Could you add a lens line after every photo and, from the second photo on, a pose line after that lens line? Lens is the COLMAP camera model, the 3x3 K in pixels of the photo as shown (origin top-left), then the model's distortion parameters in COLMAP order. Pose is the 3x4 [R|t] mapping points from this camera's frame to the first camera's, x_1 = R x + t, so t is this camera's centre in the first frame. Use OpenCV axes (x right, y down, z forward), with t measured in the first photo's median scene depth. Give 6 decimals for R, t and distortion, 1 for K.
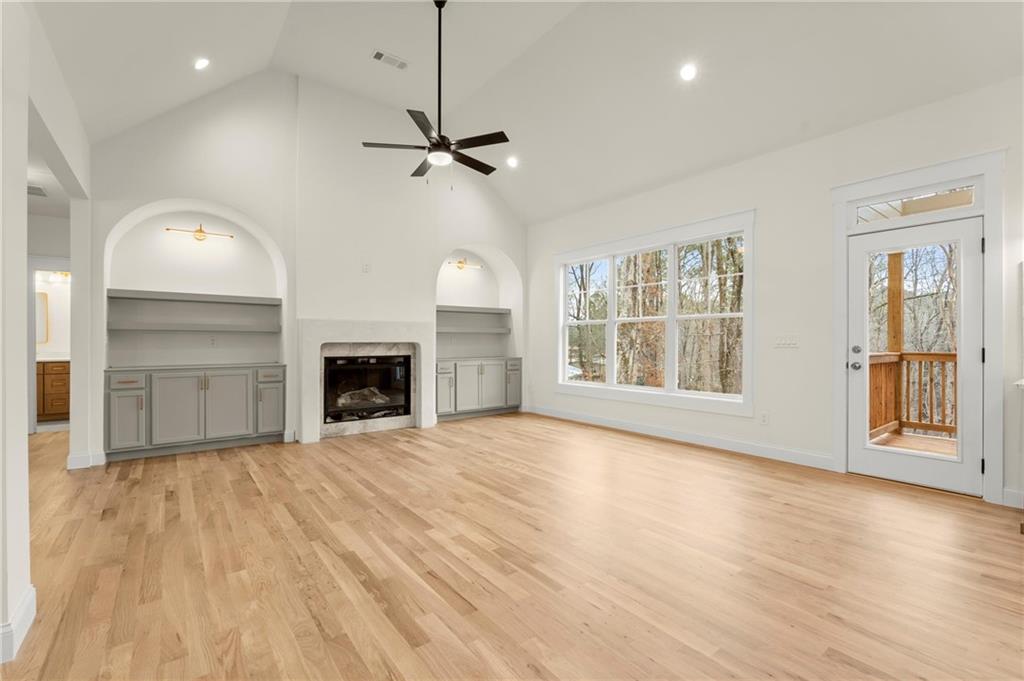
lens RADIAL K [[459.1, 0, 515.0], [0, 459.1, 346.0], [0, 0, 1]] dist [-0.002291, 0.000171]
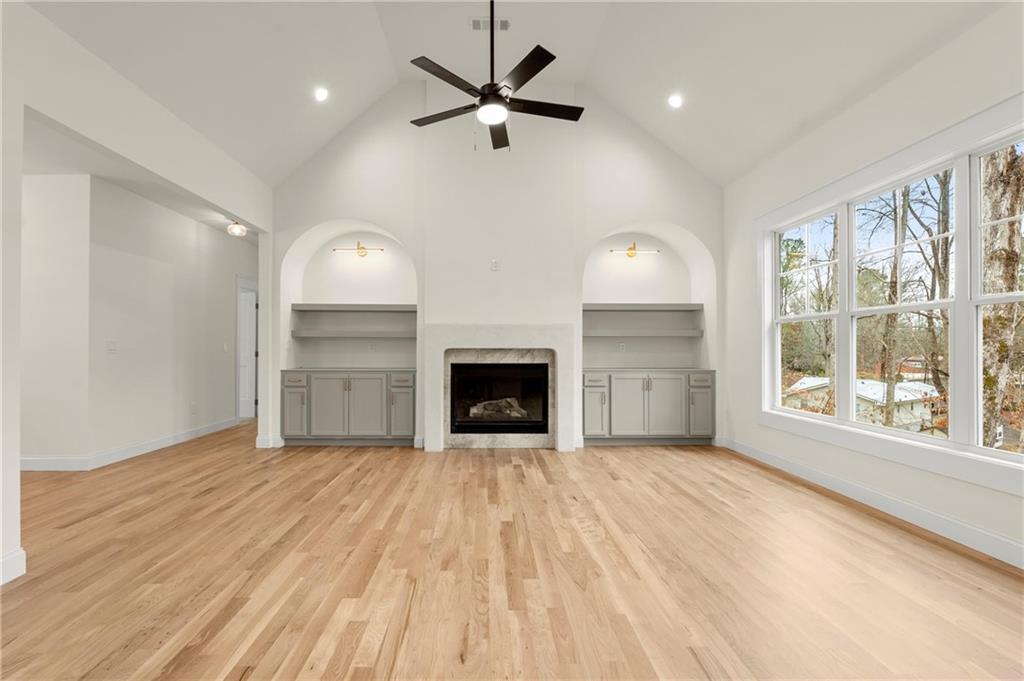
lens RADIAL K [[463.4, 0, 495.4], [0, 463.4, 345.9], [0, 0, 1]] dist [-0.003864, -0.000077]
pose [[0.794323, -0.000518, -0.607495, 0.251255], [-0.008840, 0.999884, -0.012410, -0.001301], [0.607431, 0.015228, 0.794227, 0.297079]]
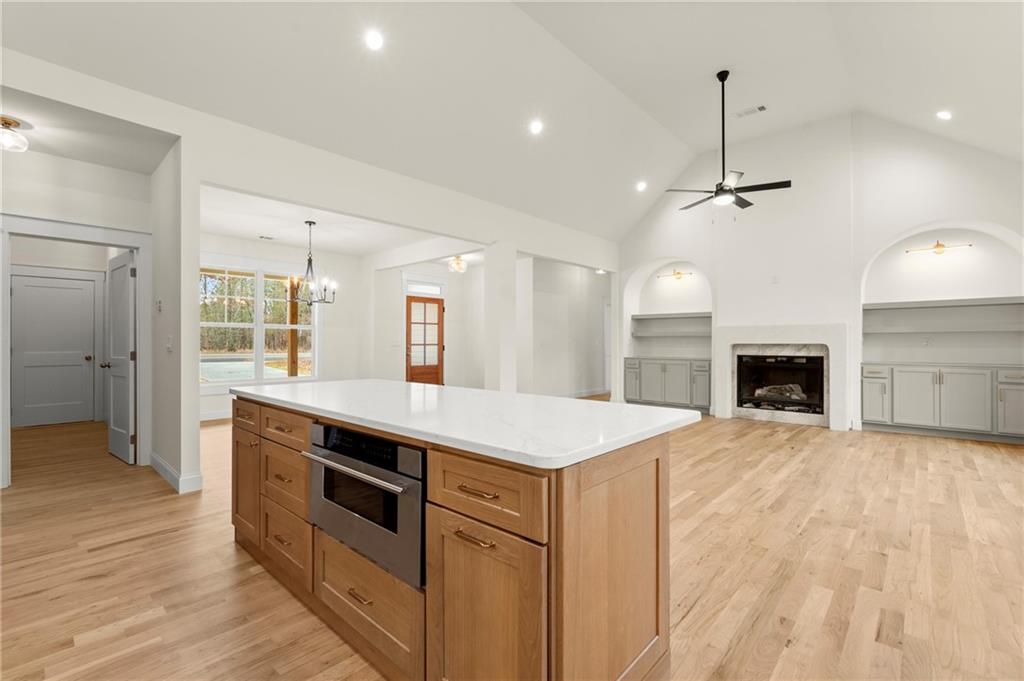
lens RADIAL K [[450.5, 0, 512.2], [0, 450.5, 335.9], [0, 0, 1]] dist [-0.005483, 0.000180]
pose [[0.165394, -0.012229, -0.986152, 0.749683], [-0.008651, 0.999867, -0.013850, -0.006951], [0.986190, 0.010822, 0.165266, 0.171117]]
